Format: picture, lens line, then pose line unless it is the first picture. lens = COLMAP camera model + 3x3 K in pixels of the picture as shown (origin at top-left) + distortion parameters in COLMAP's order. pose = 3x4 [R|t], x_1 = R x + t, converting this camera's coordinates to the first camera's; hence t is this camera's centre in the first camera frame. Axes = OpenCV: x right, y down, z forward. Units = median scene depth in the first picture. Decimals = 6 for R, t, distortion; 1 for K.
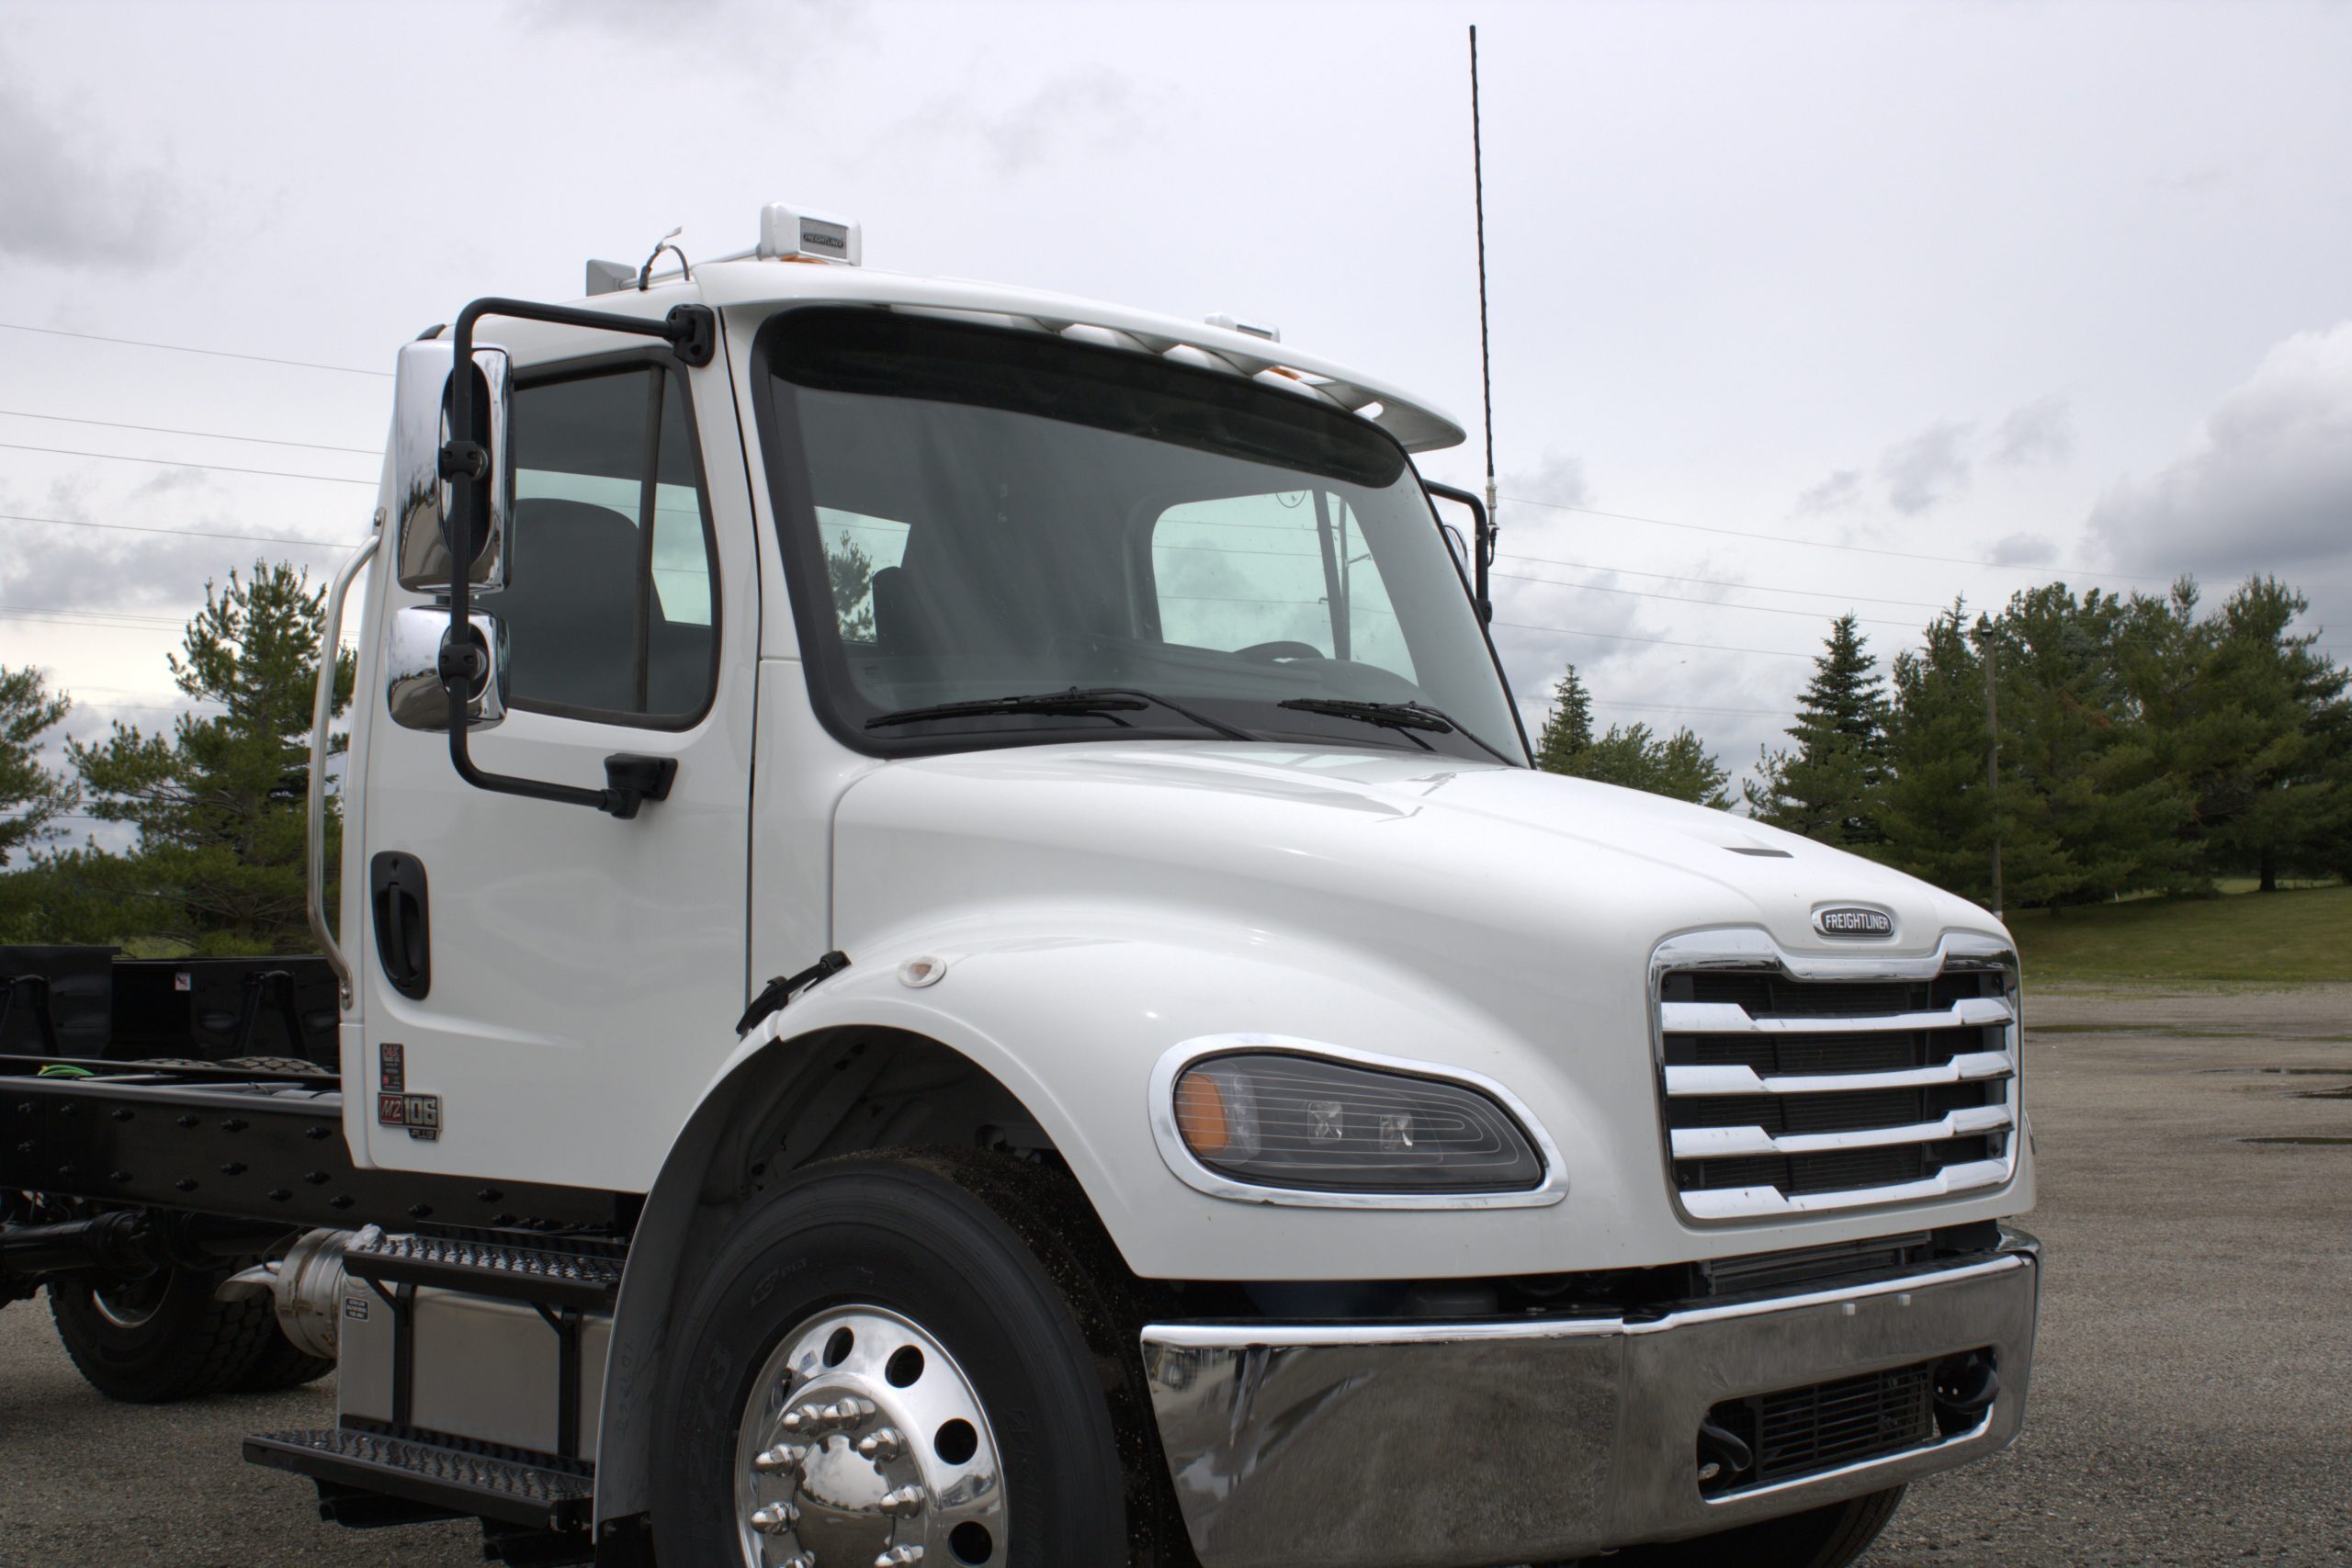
lens RADIAL K [[2983.7, 0, 1176.0], [0, 2983.7, 784.0], [0, 0, 1]] dist [0.000278, 0.008756]
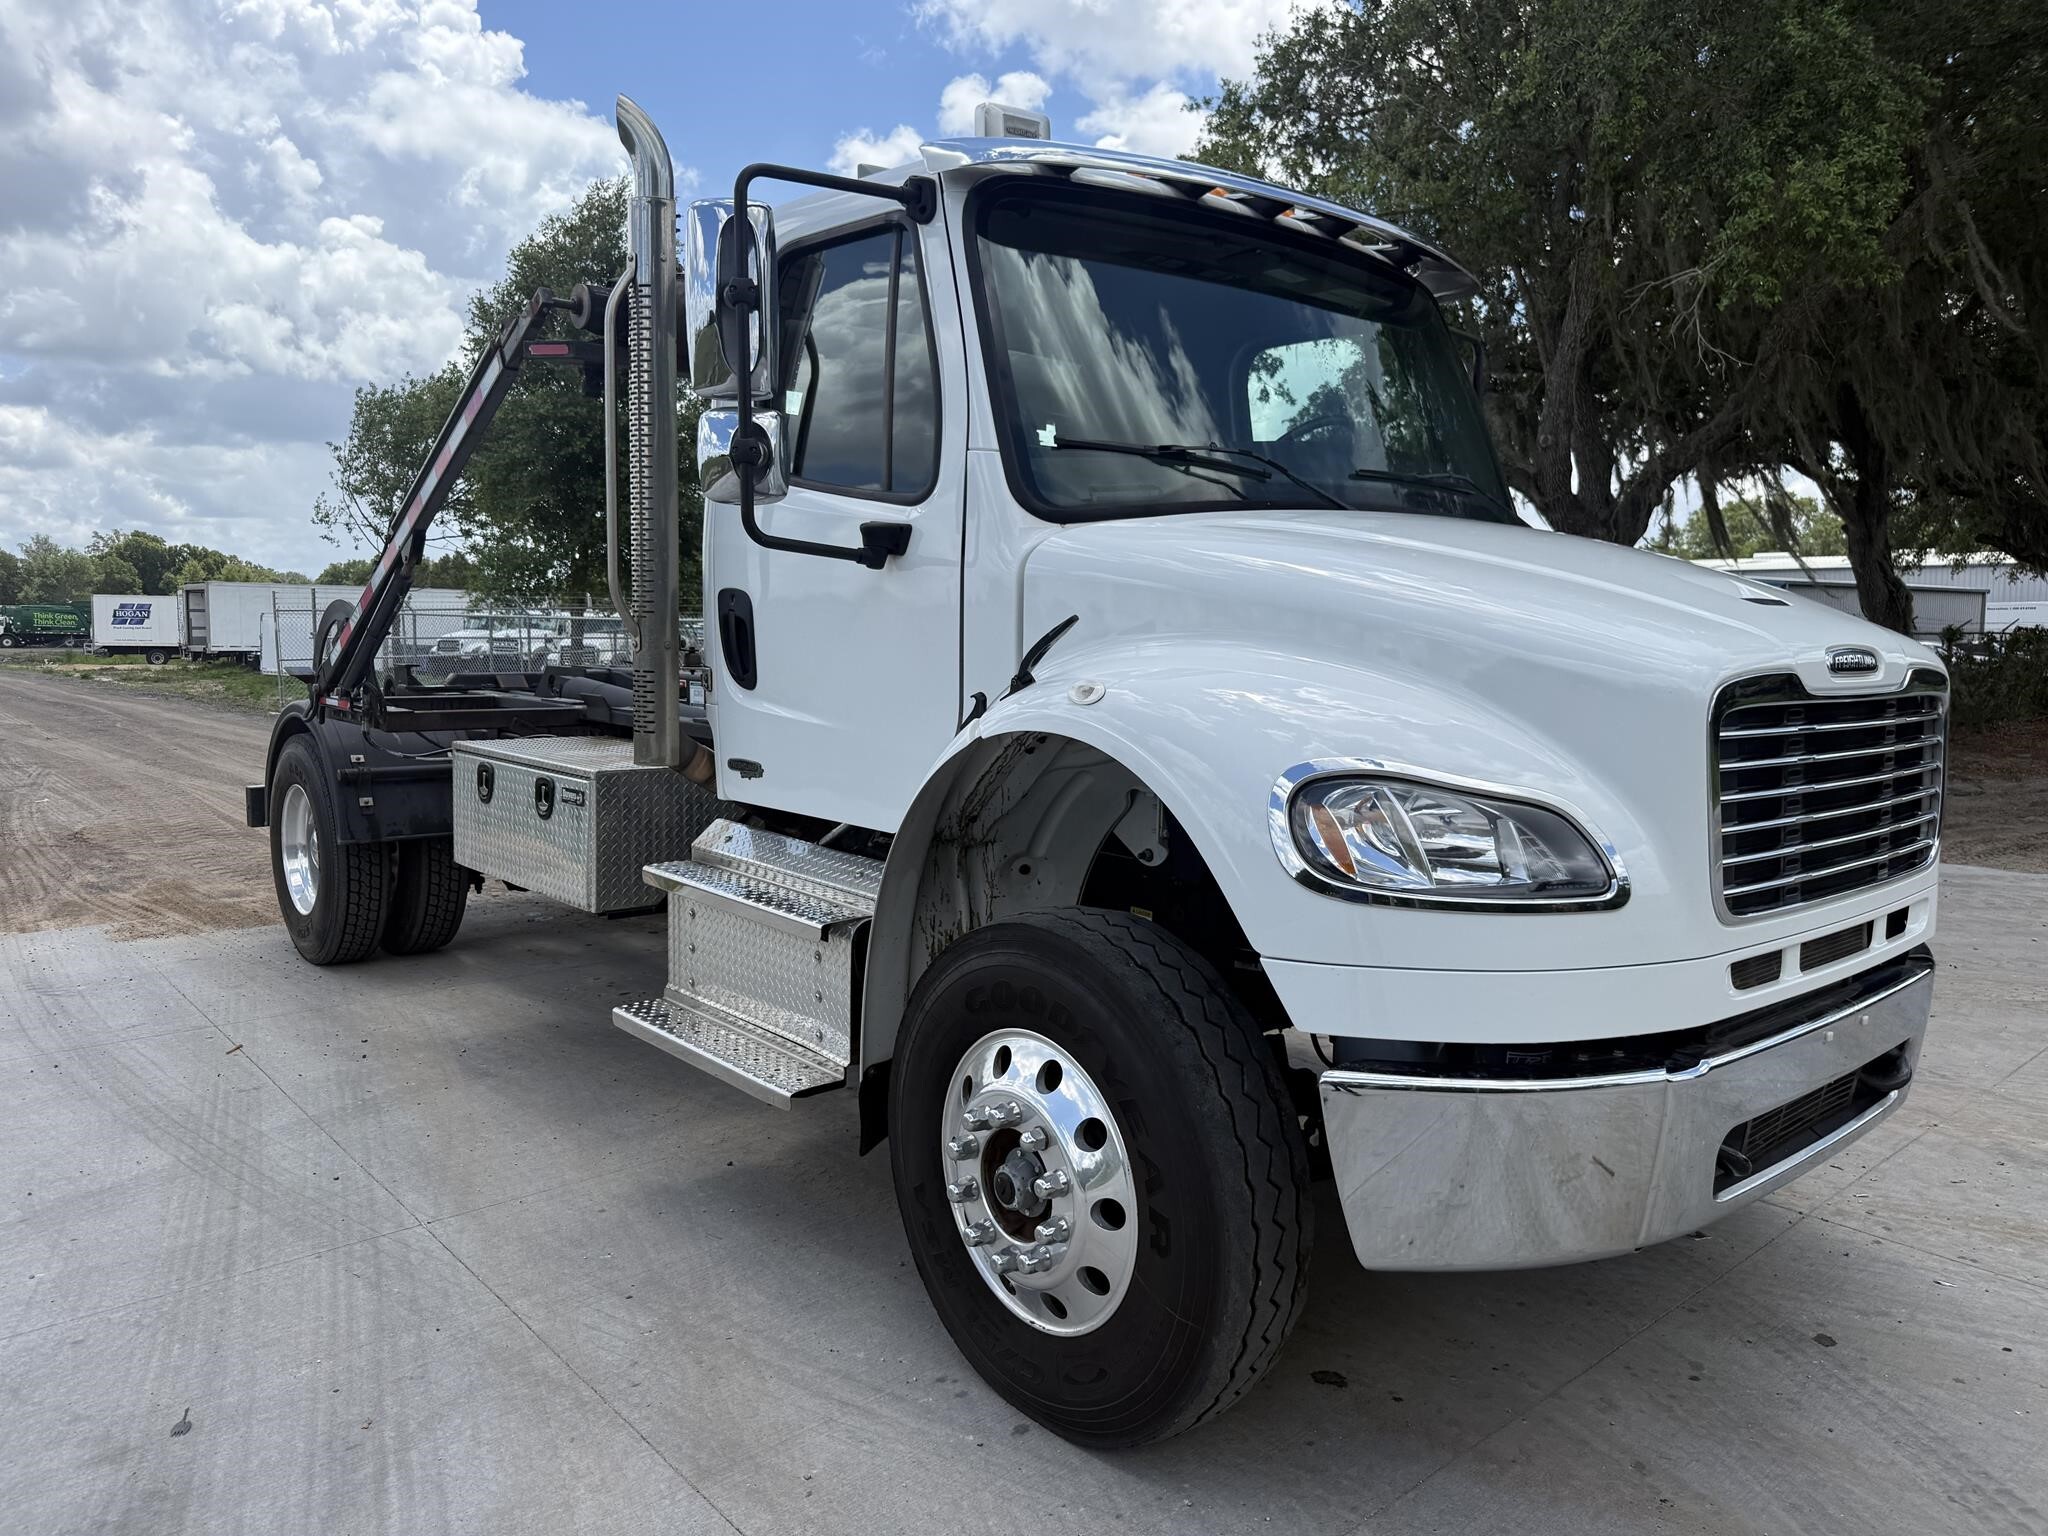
lens RADIAL K [[1491.9, 0, 1024.0], [0, 1491.9, 768.0], [0, 0, 1]] dist [0.000754, -0.001509]
pose [[0.989398, 0.023533, -0.143310, -0.016227], [-0.001577, 0.988467, 0.151429, -0.001982], [0.145221, -0.149597, 0.978024, 0.331574]]
